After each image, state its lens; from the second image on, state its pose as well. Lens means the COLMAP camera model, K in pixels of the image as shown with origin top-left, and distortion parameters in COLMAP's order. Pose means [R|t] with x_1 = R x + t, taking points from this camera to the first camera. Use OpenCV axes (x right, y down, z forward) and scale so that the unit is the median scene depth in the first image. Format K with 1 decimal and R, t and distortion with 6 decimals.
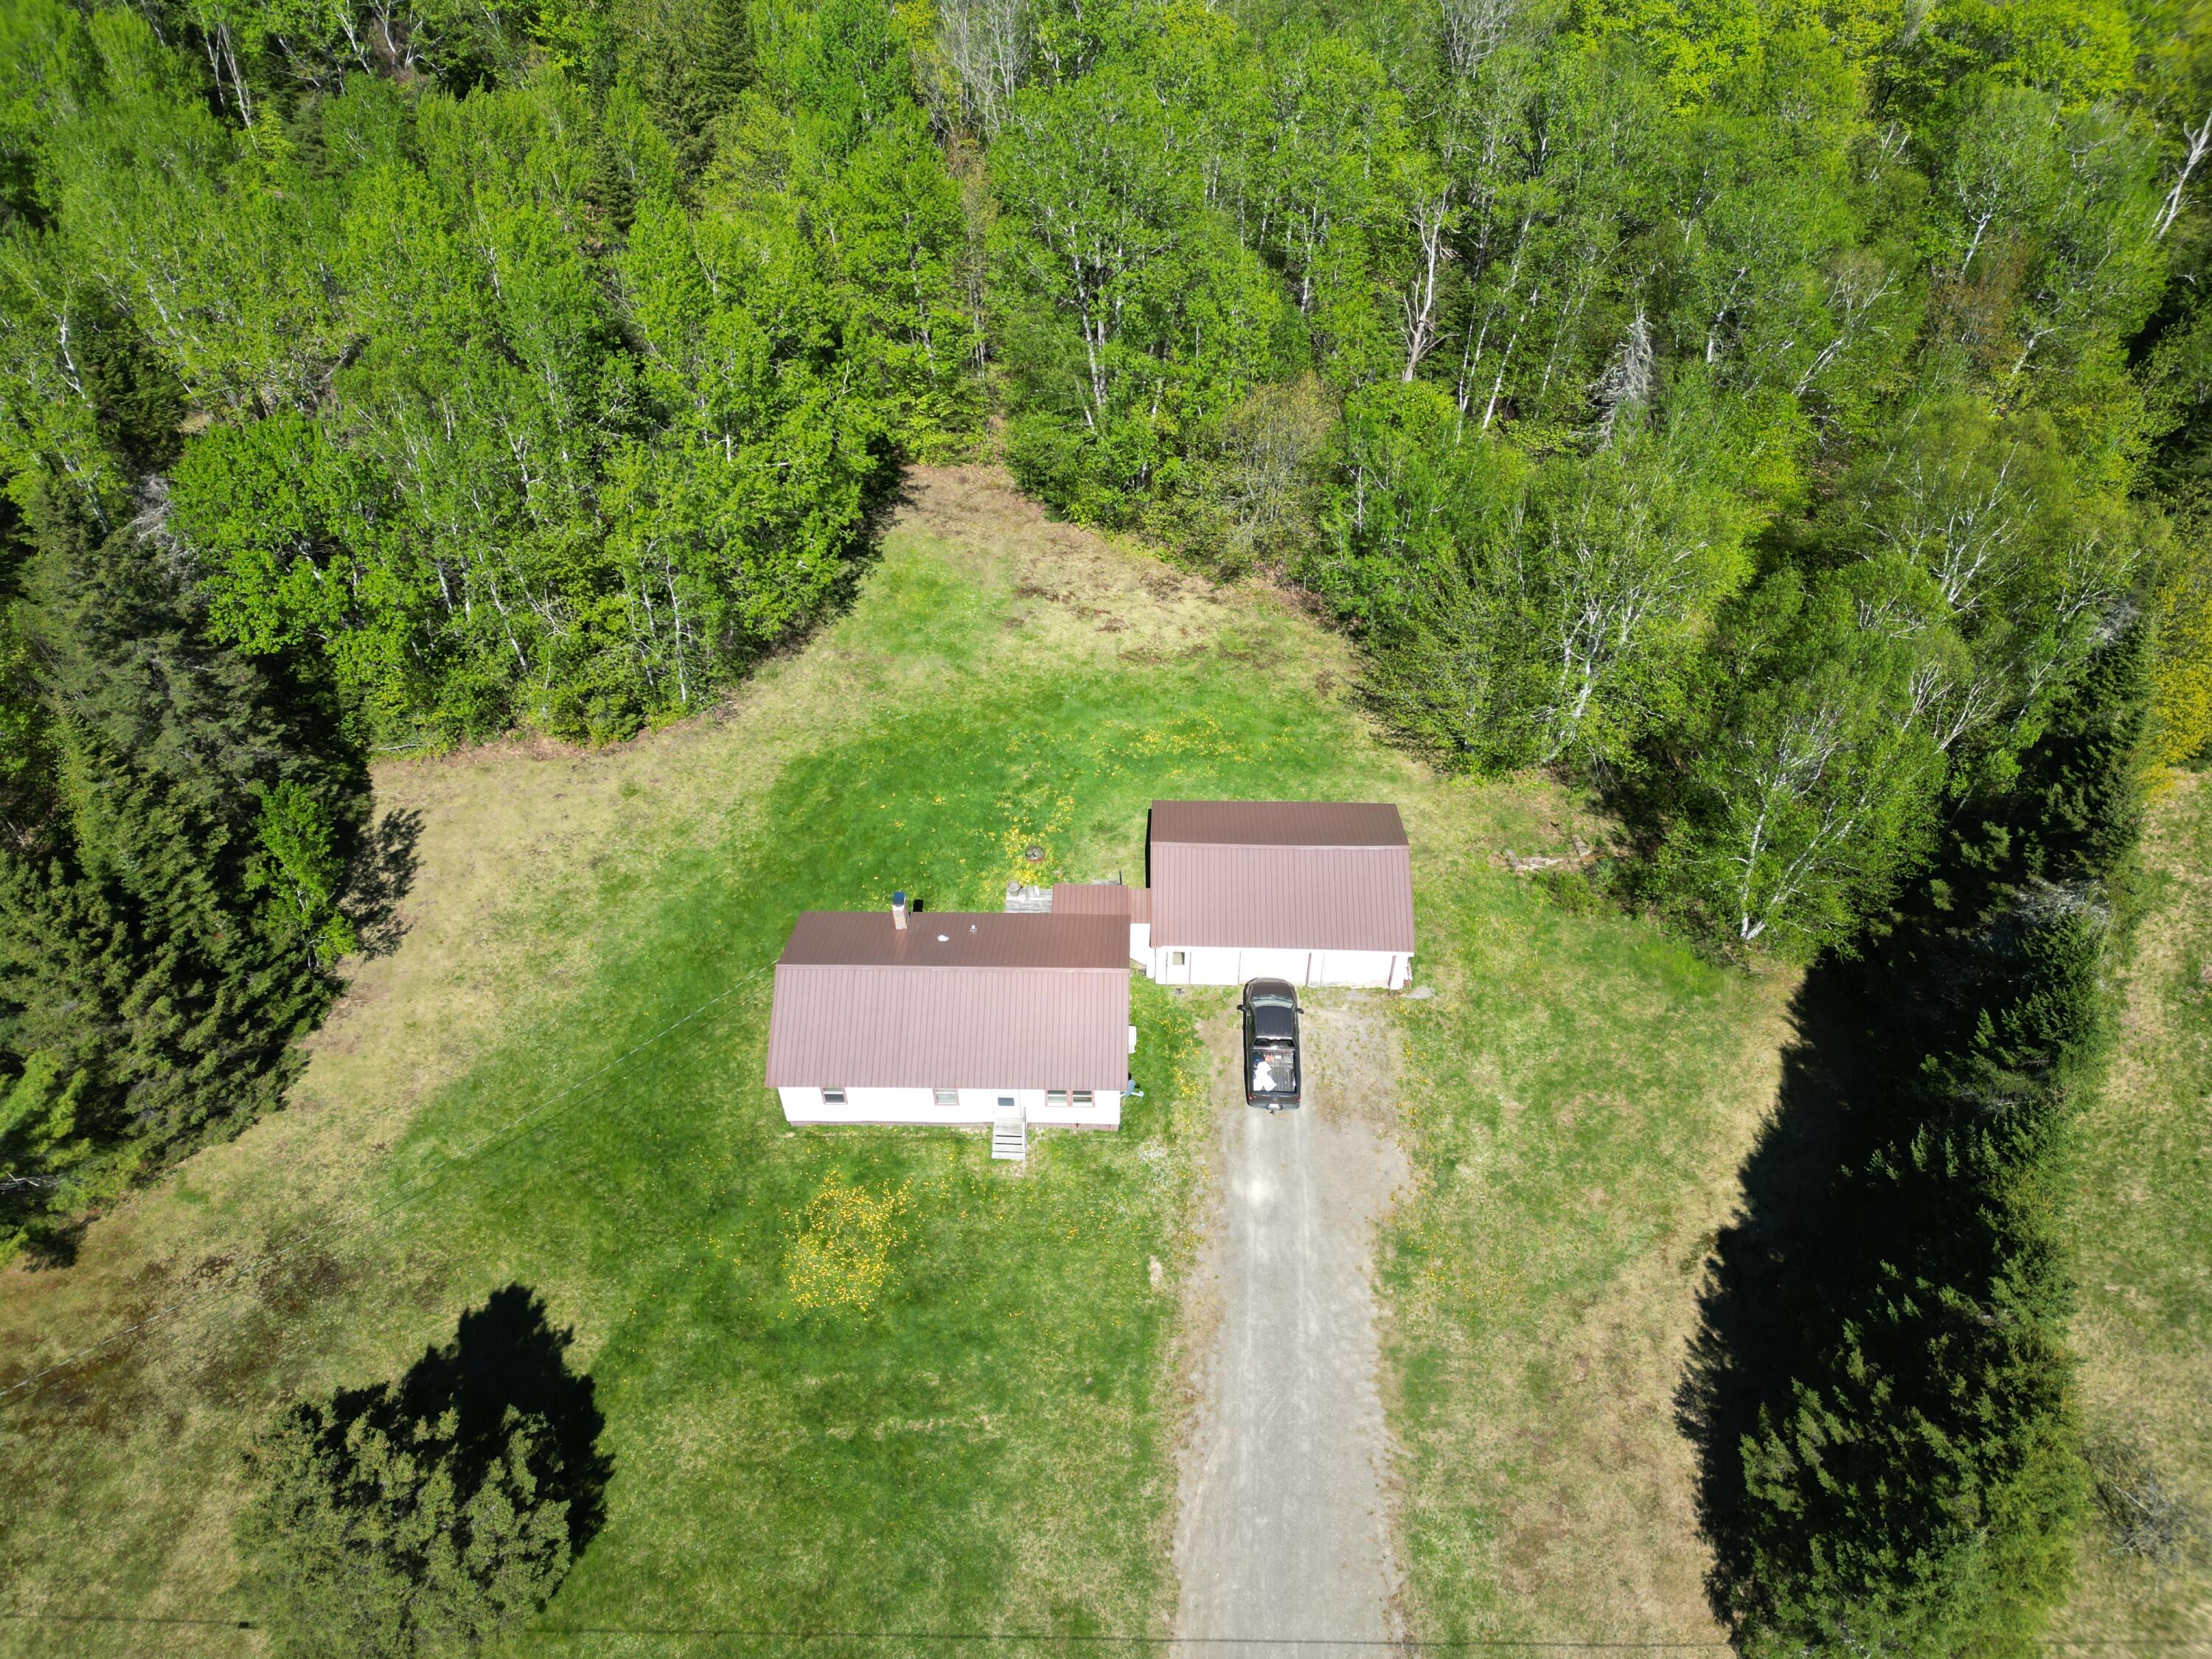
lens RADIAL K [[1532.6, 0, 1102.1], [0, 1532.6, 847.9], [0, 0, 1]] dist [0.045118, -0.036897]
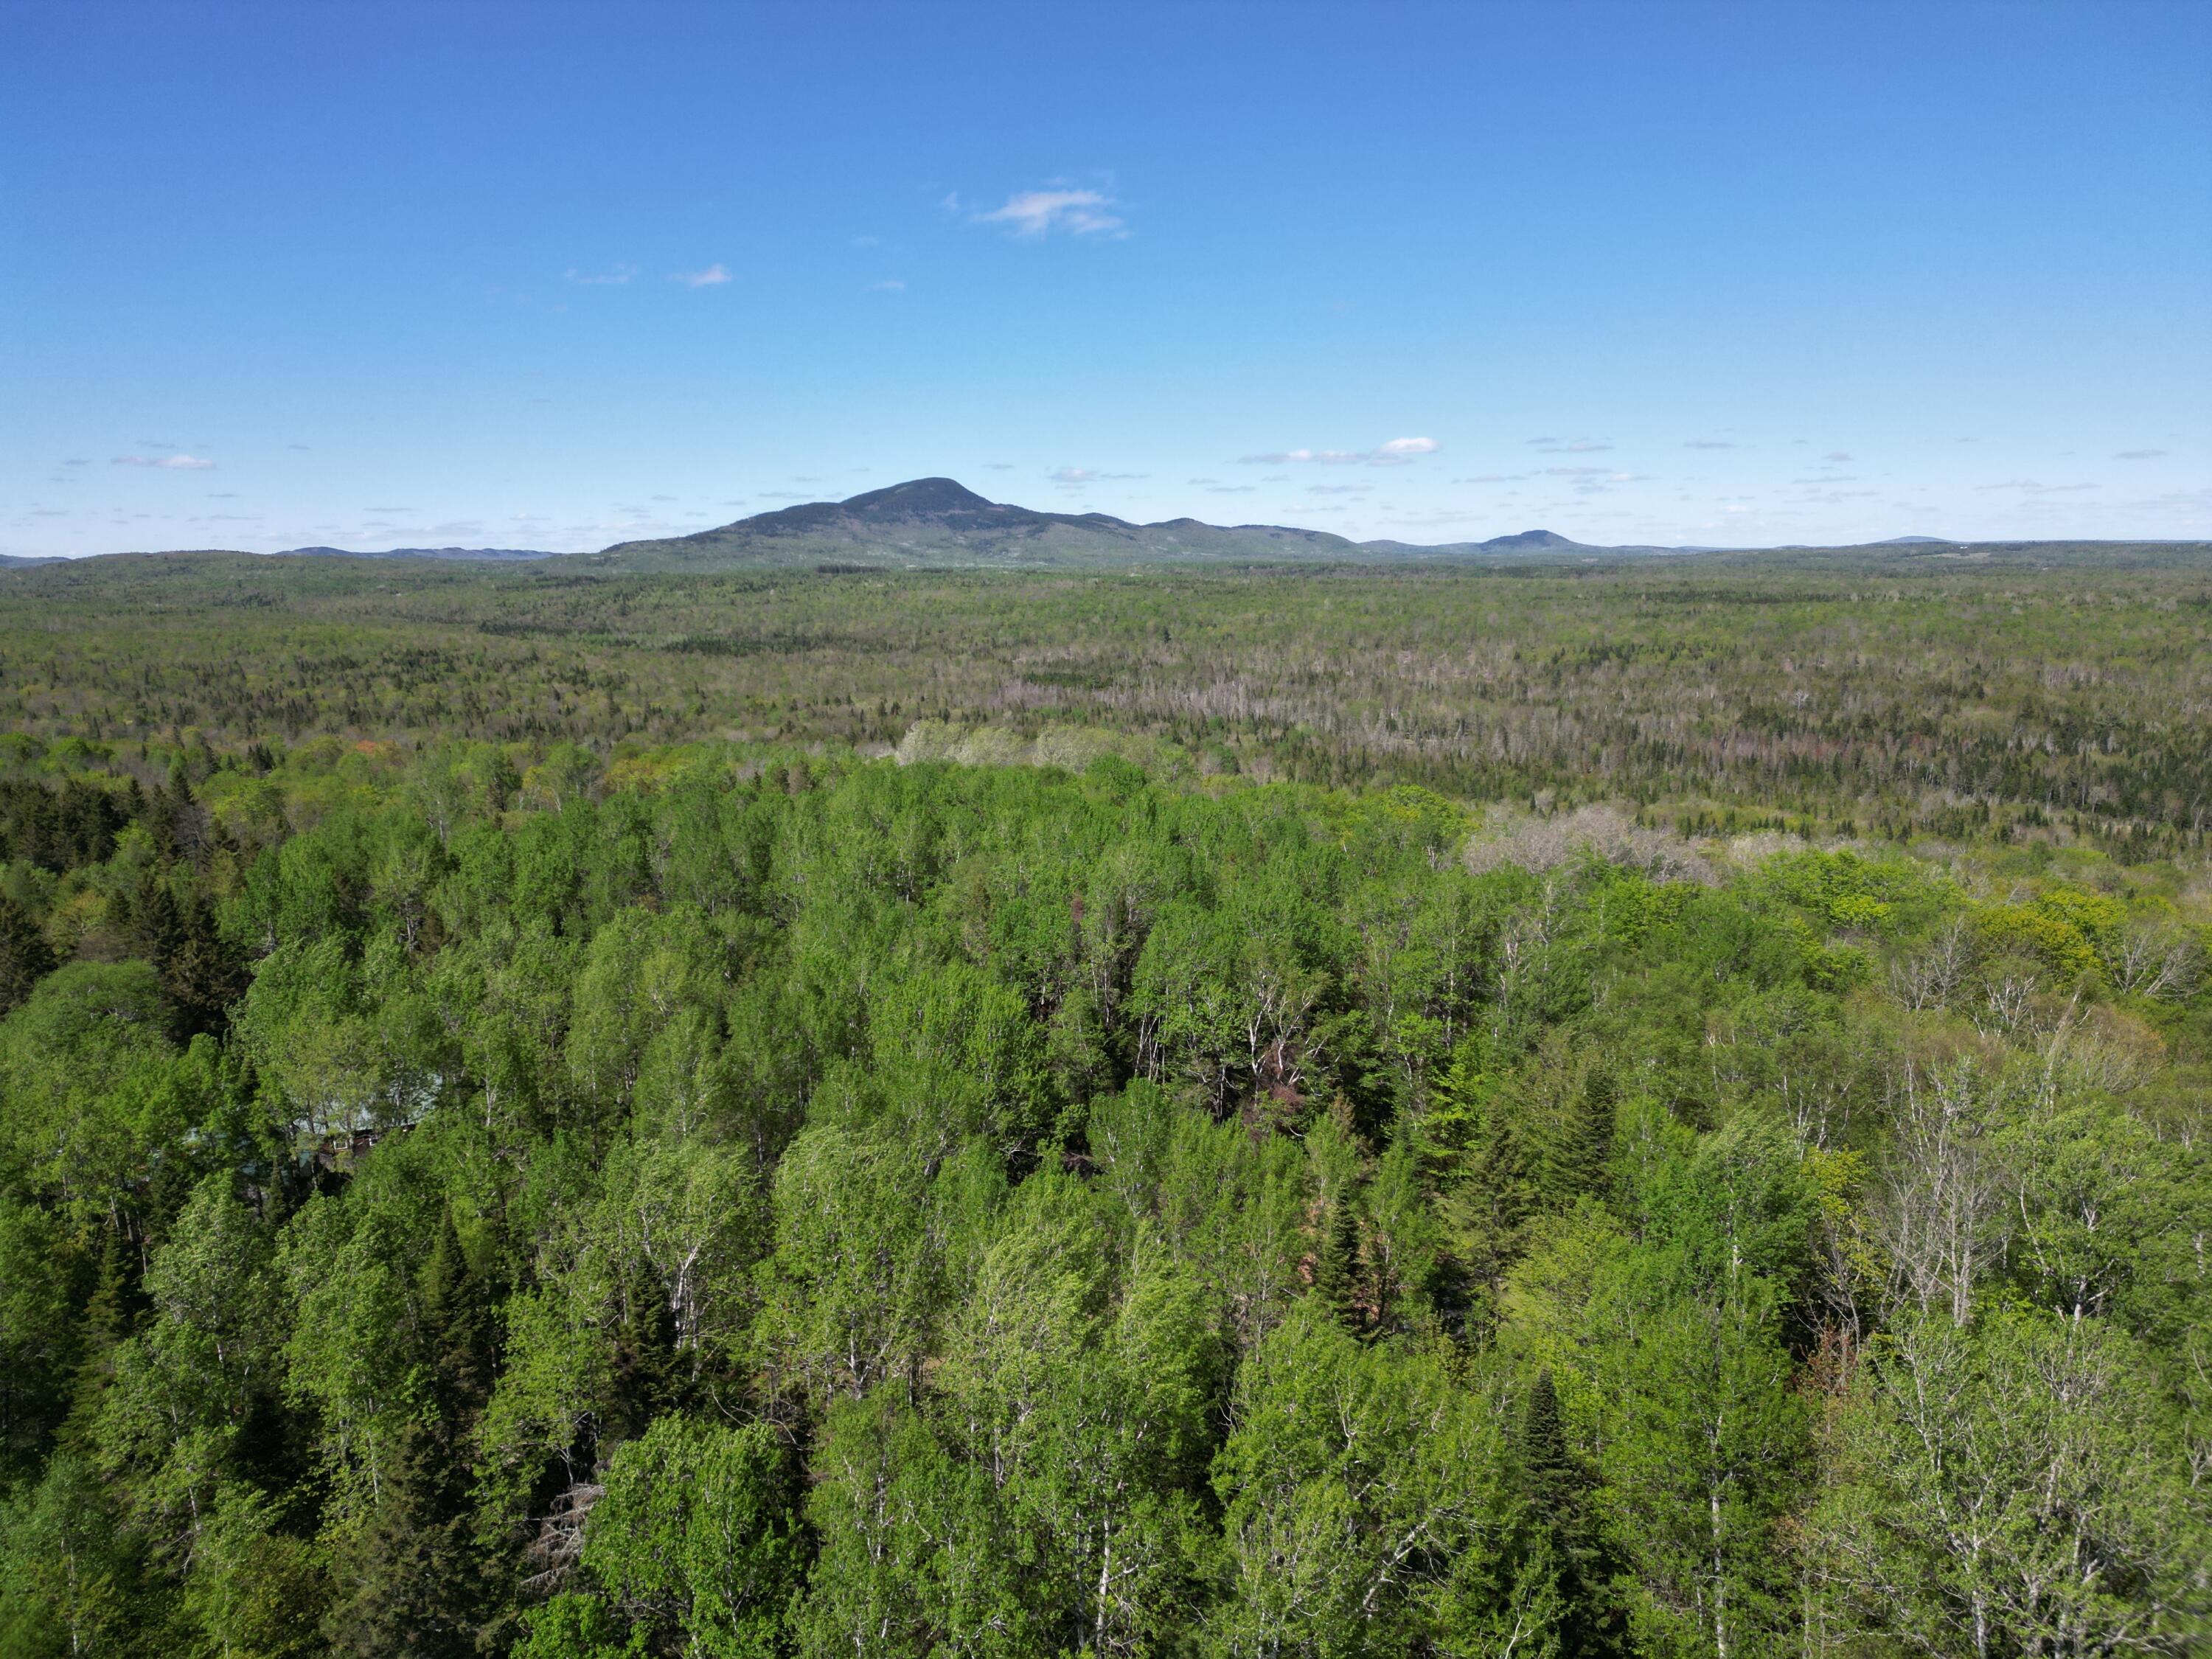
lens RADIAL K [[1532.6, 0, 1119.1], [0, 1532.6, 823.3], [0, 0, 1]] dist [0.045118, -0.036897]
pose [[0.782973, 0.104587, -0.613200, 0.078972], [-0.453775, 0.770299, -0.448026, -0.262524], [0.425490, 0.629047, 0.650583, 0.392327]]
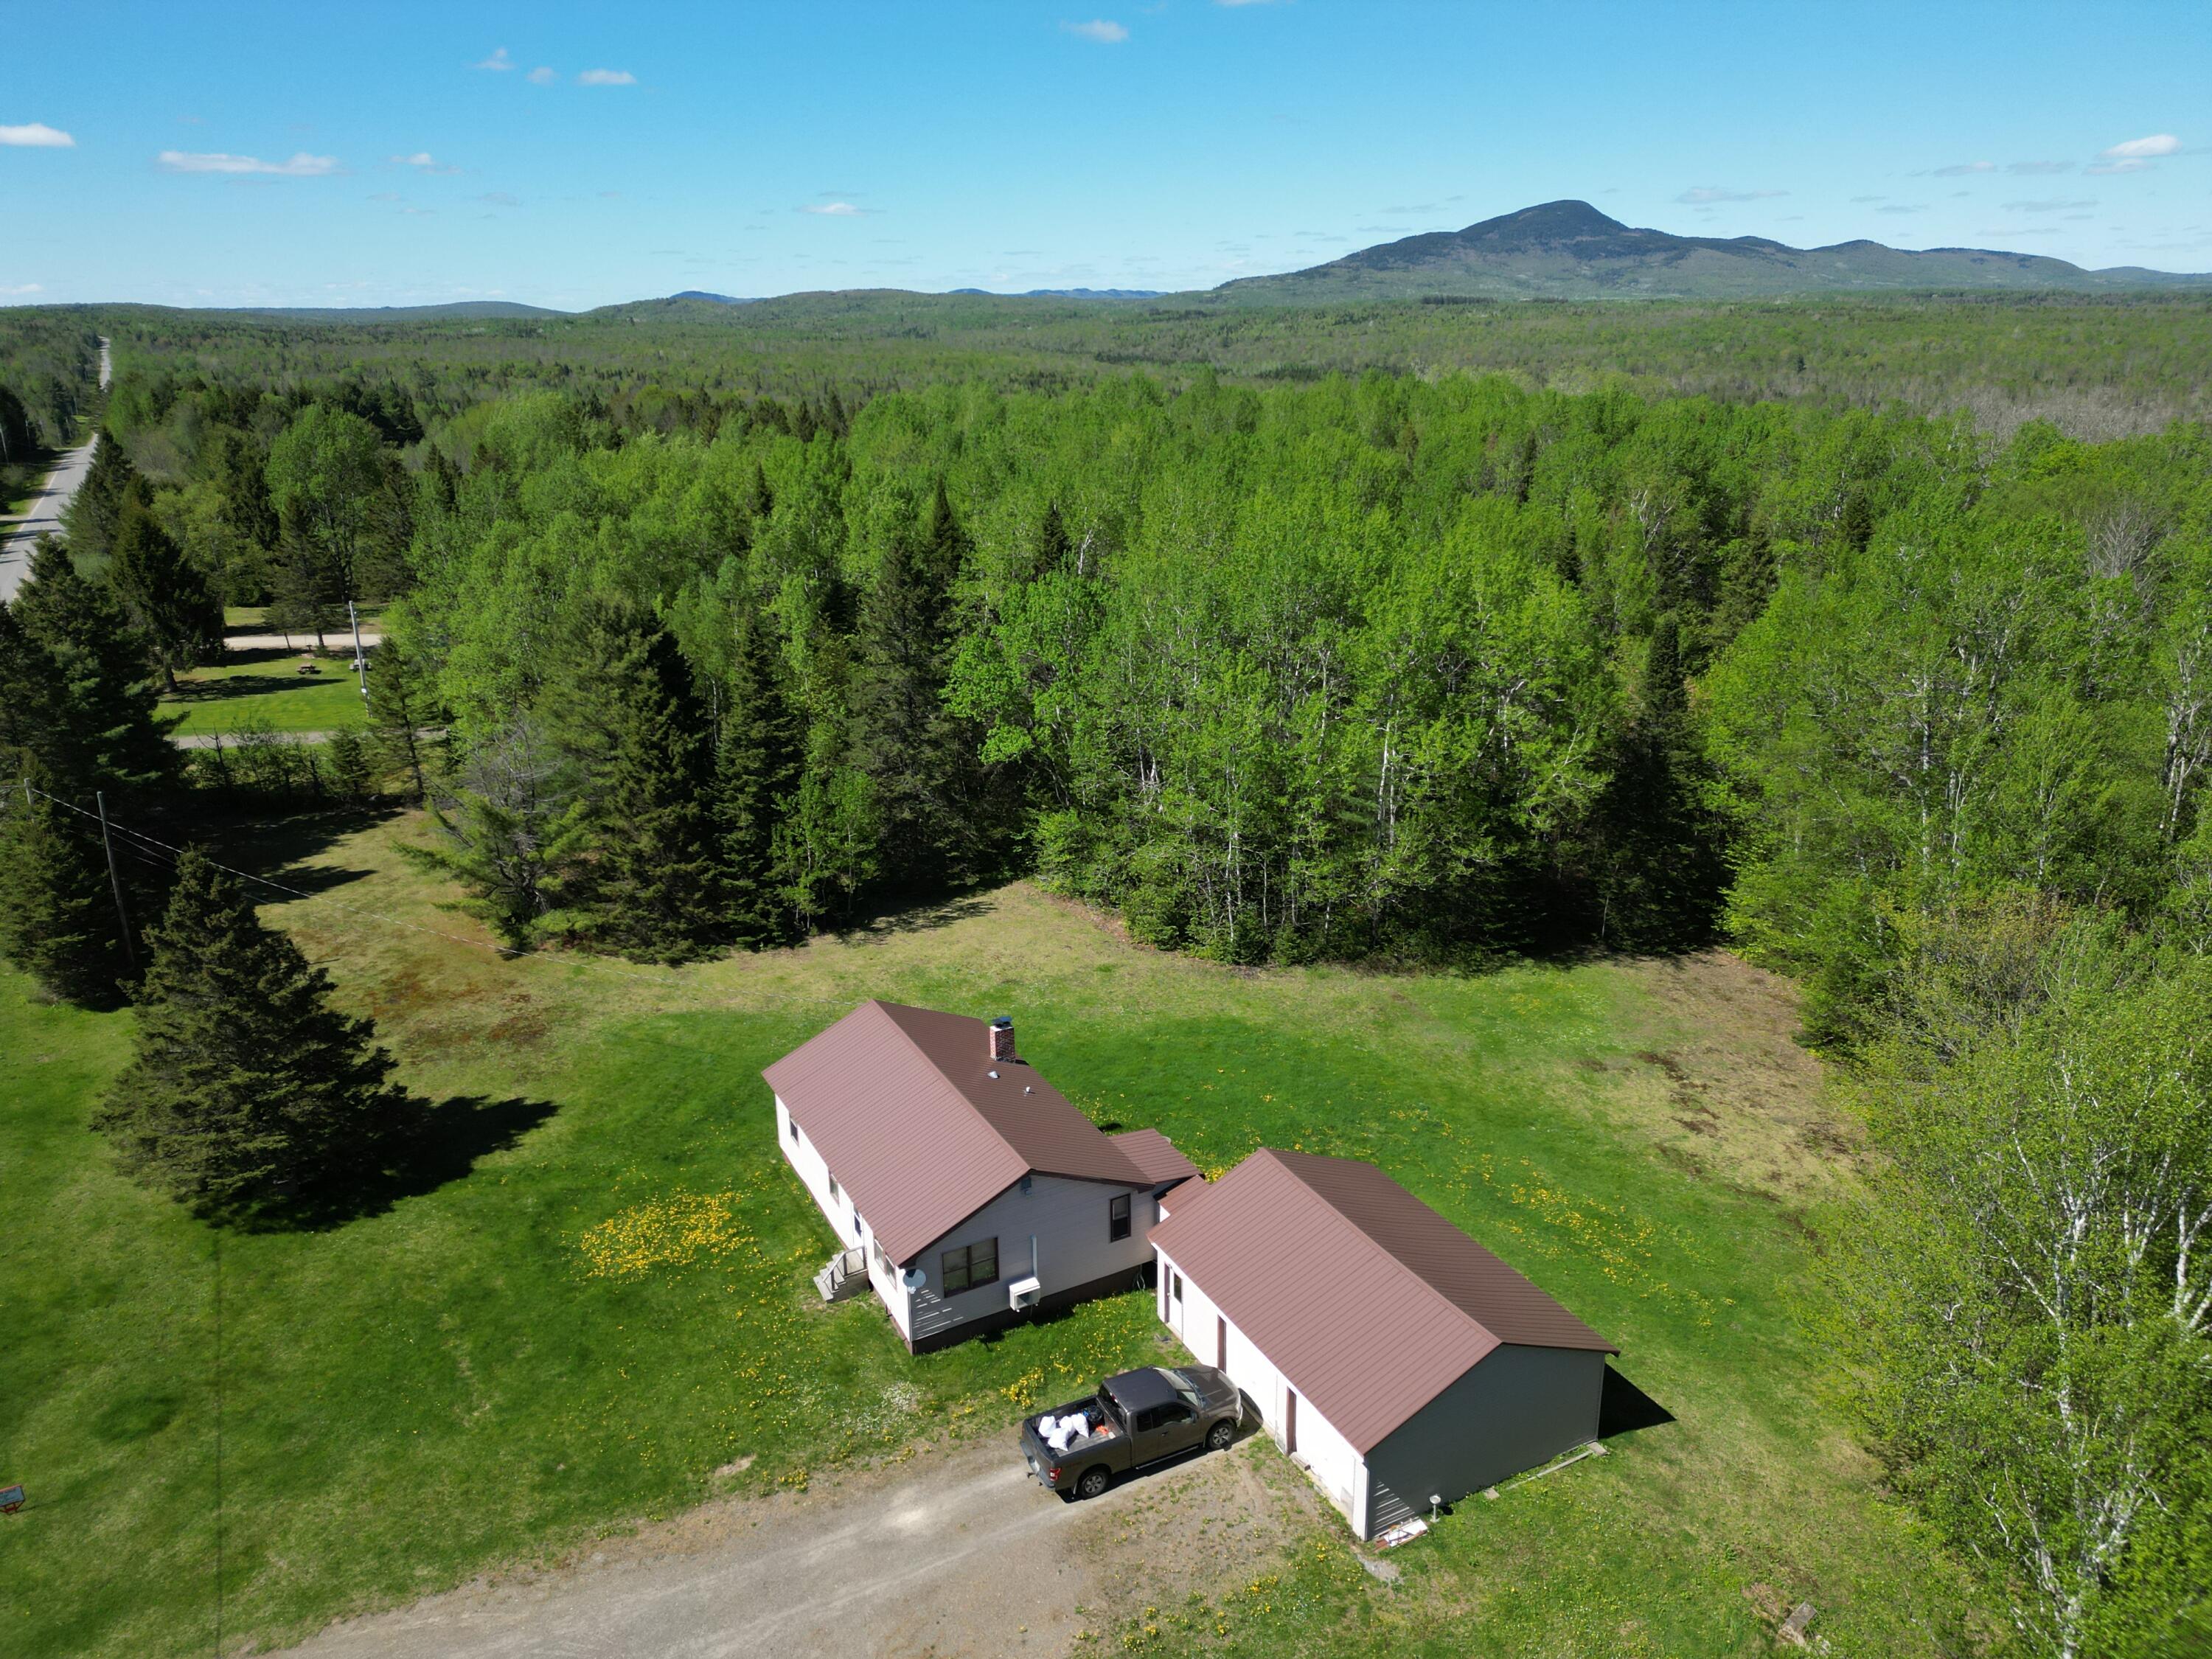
lens RADIAL K [[1532.6, 0, 1108.8], [0, 1532.6, 841.0], [0, 0, 1]] dist [0.045118, -0.036897]
pose [[0.491298, 0.282175, -0.824017, 0.581593], [-0.629891, 0.768509, -0.112389, 0.012928], [0.601551, 0.574257, 0.555307, 0.466471]]
